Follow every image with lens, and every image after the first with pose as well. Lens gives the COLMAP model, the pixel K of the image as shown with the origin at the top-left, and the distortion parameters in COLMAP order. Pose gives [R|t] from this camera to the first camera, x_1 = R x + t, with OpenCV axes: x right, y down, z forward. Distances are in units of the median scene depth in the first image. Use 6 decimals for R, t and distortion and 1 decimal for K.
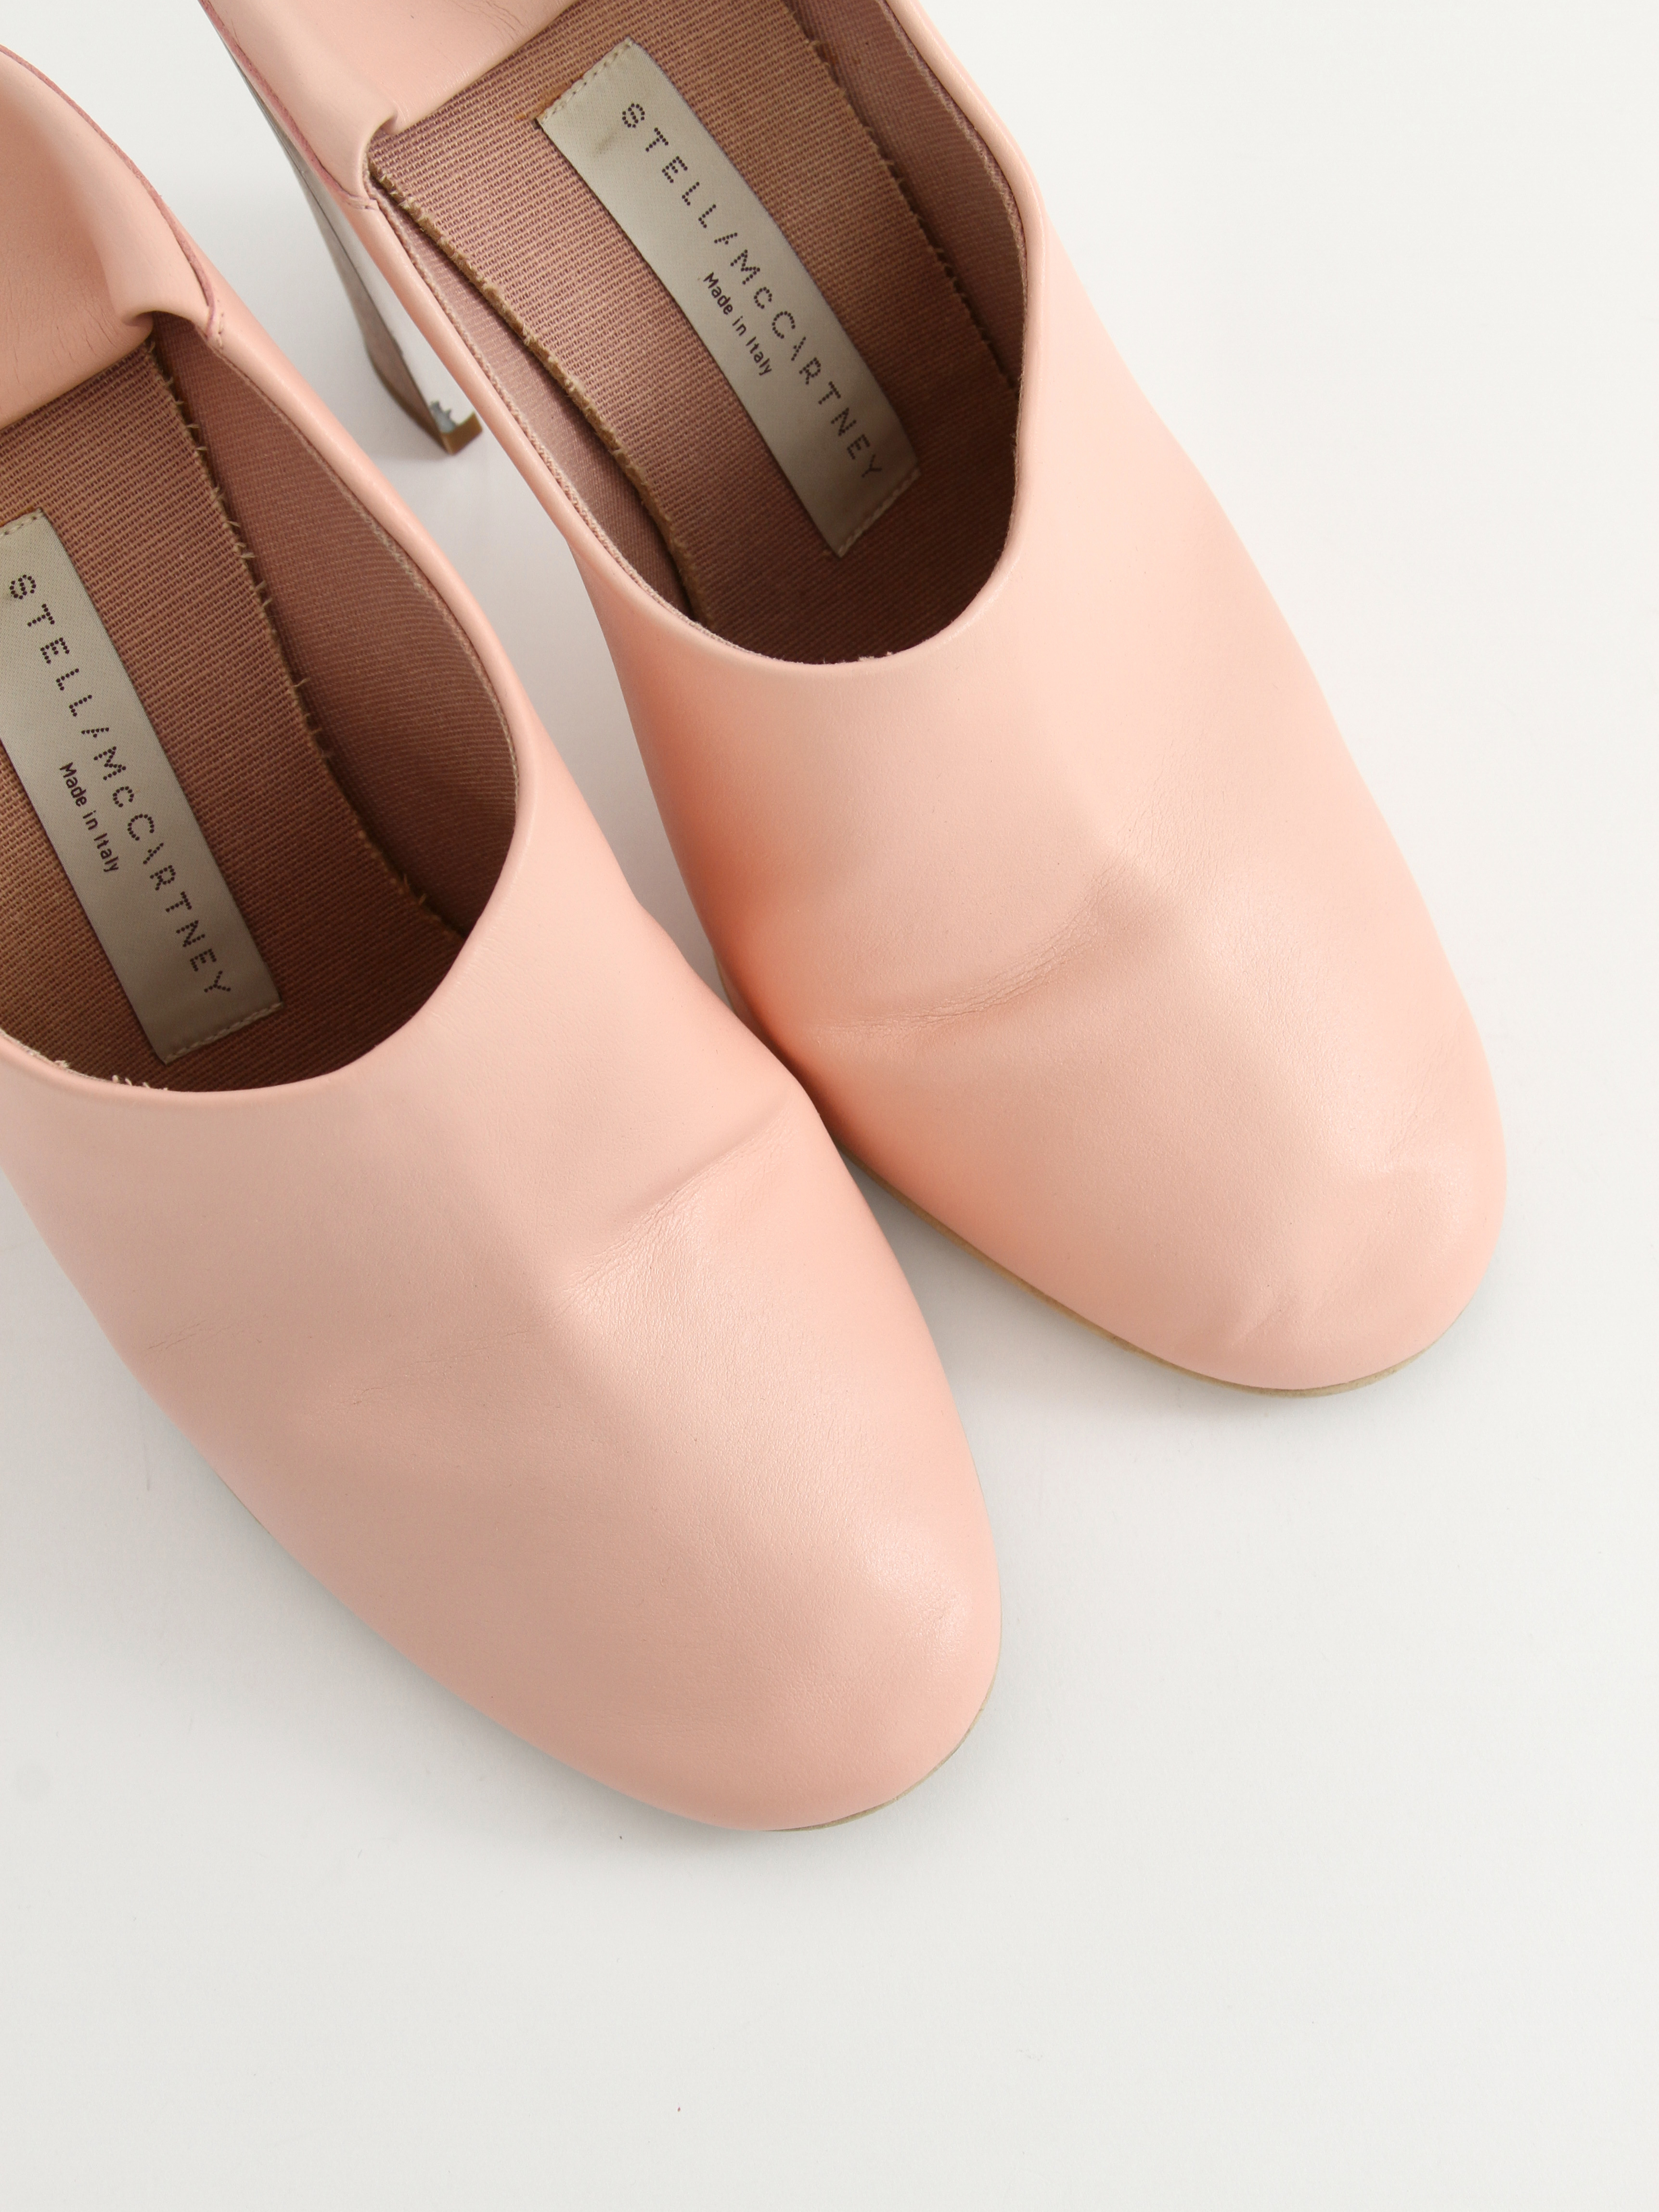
lens RADIAL K [[4855.4, 0, 829.5], [0, 4855.4, 1106.0], [0, 0, 1]] dist [-0.050738, 0.071401]
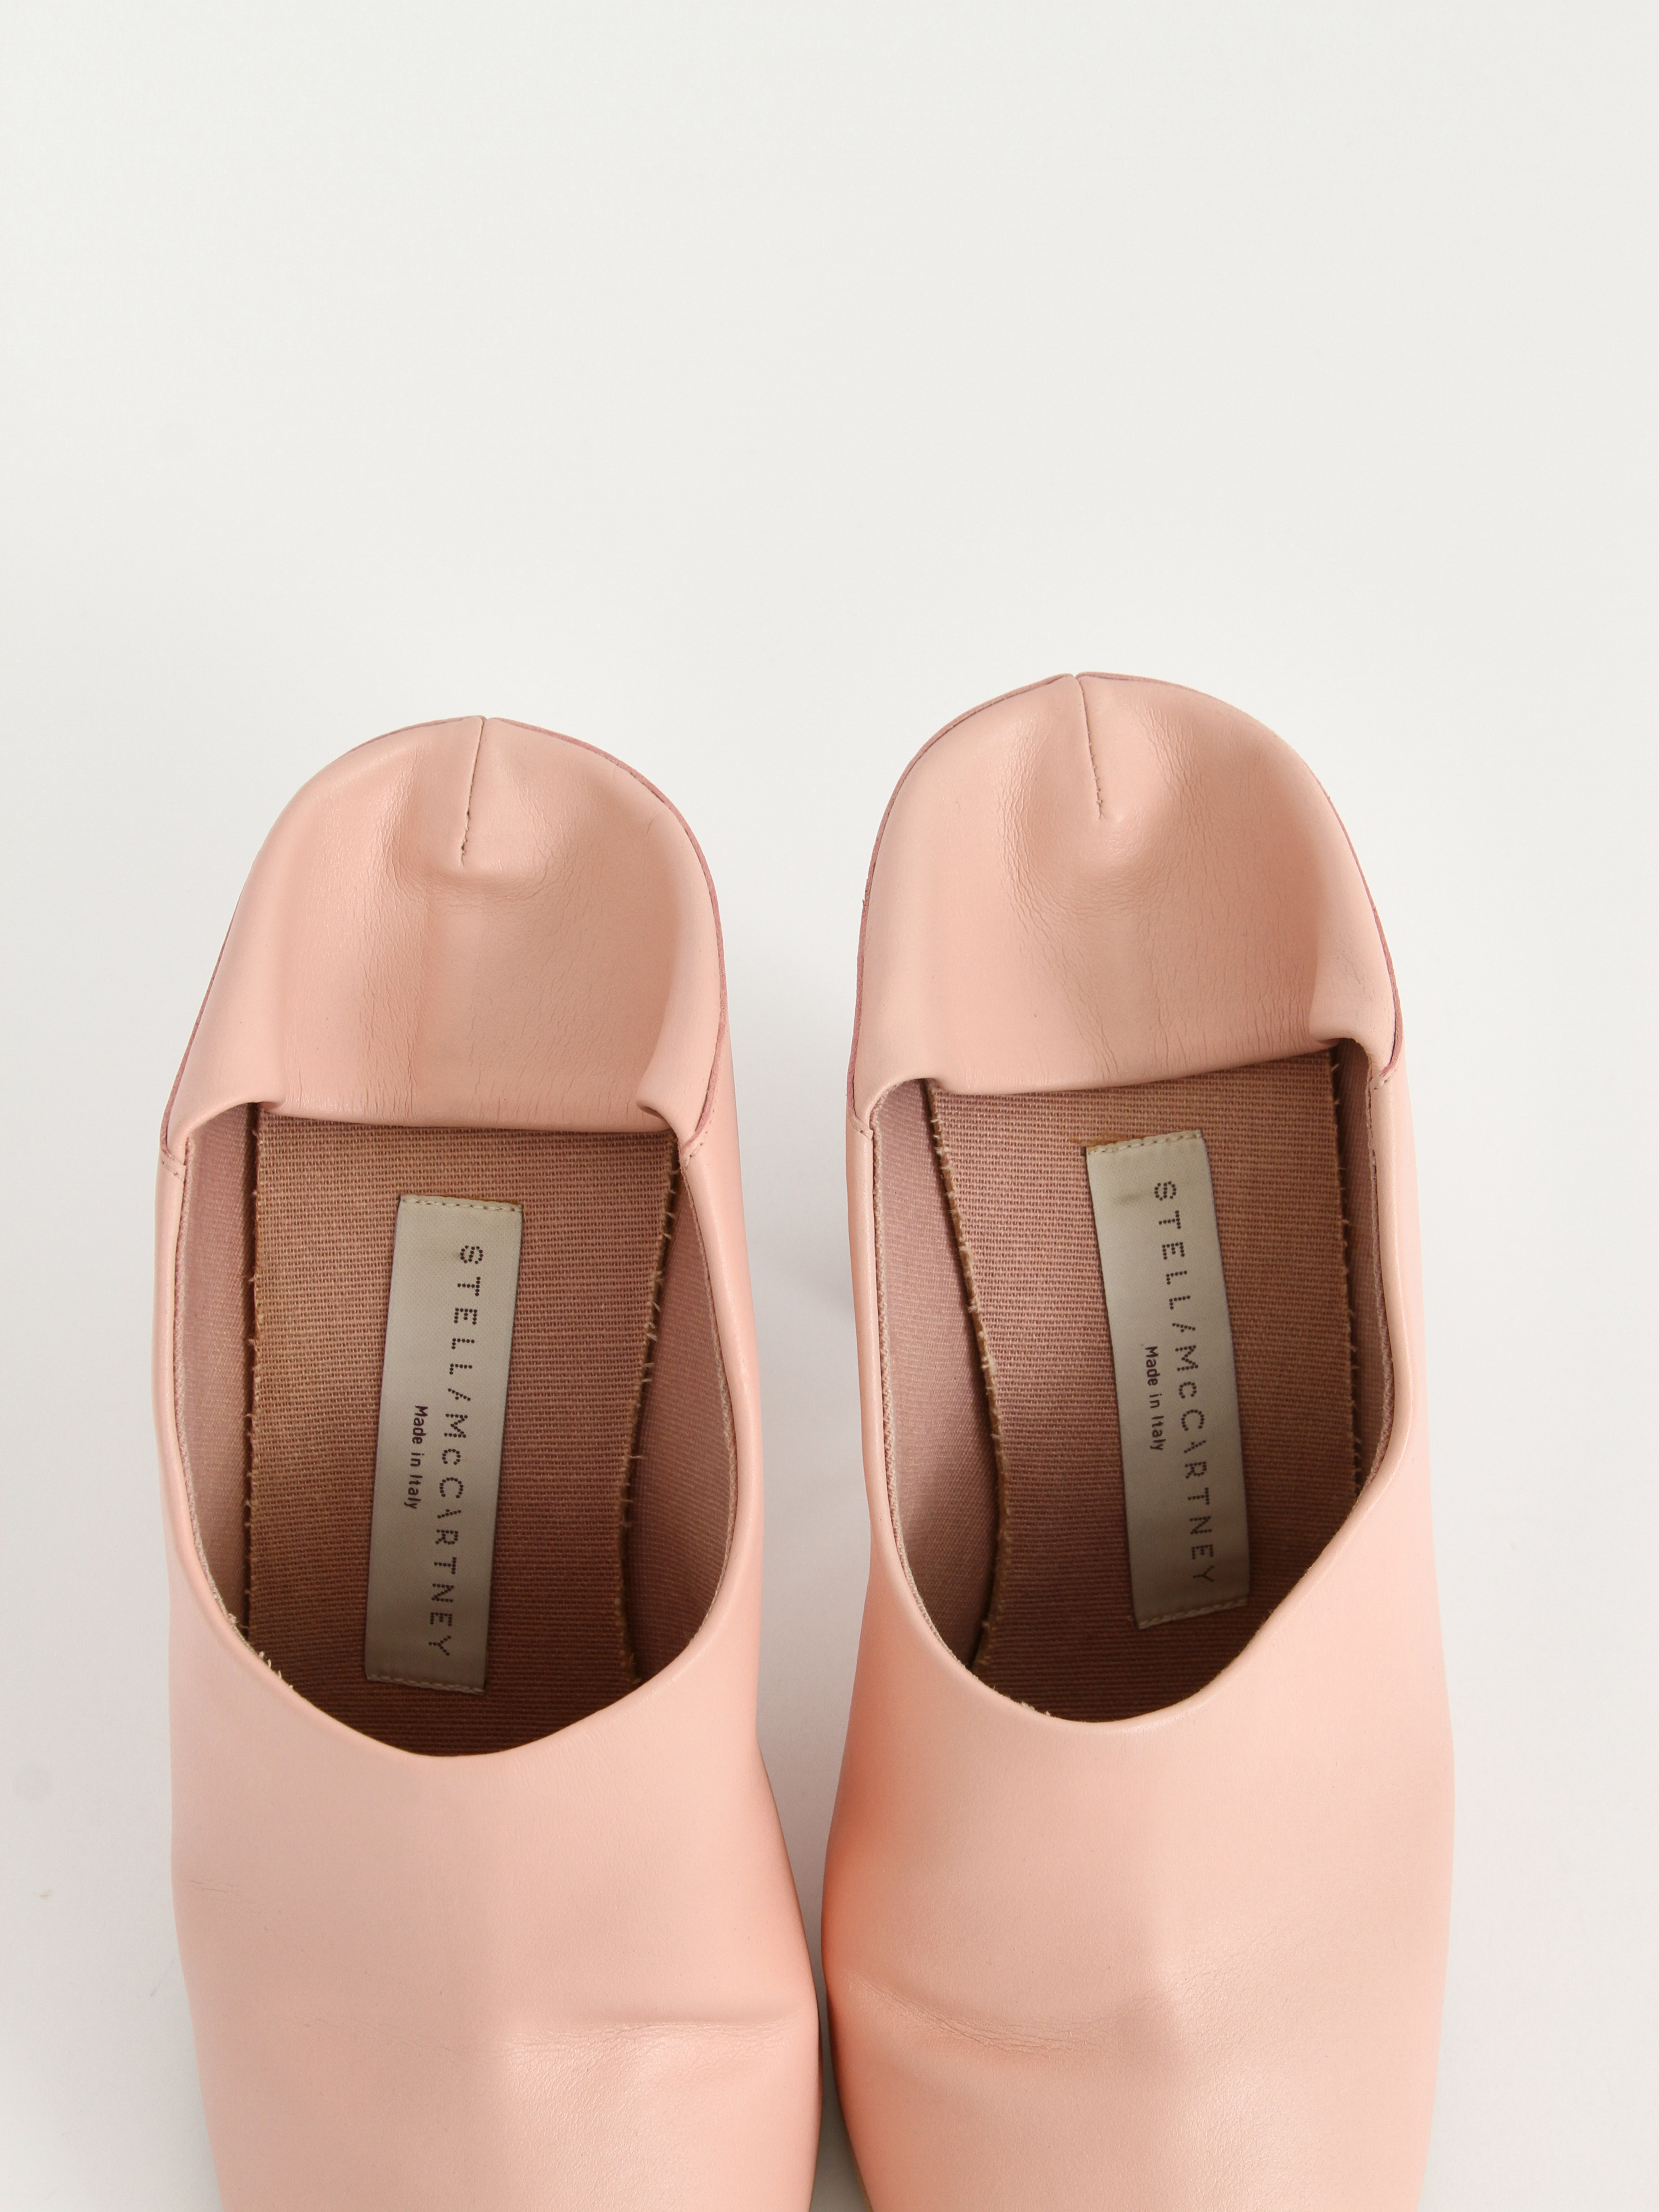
lens RADIAL K [[4855.4, 0, 829.5], [0, 4855.4, 1106.0], [0, 0, 1]] dist [-0.050738, 0.071401]
pose [[0.823814, 0.515047, -0.236764, 0.150874], [-0.549228, 0.828595, -0.108531, -0.056666], [0.140283, 0.219447, 0.965486, -0.095905]]
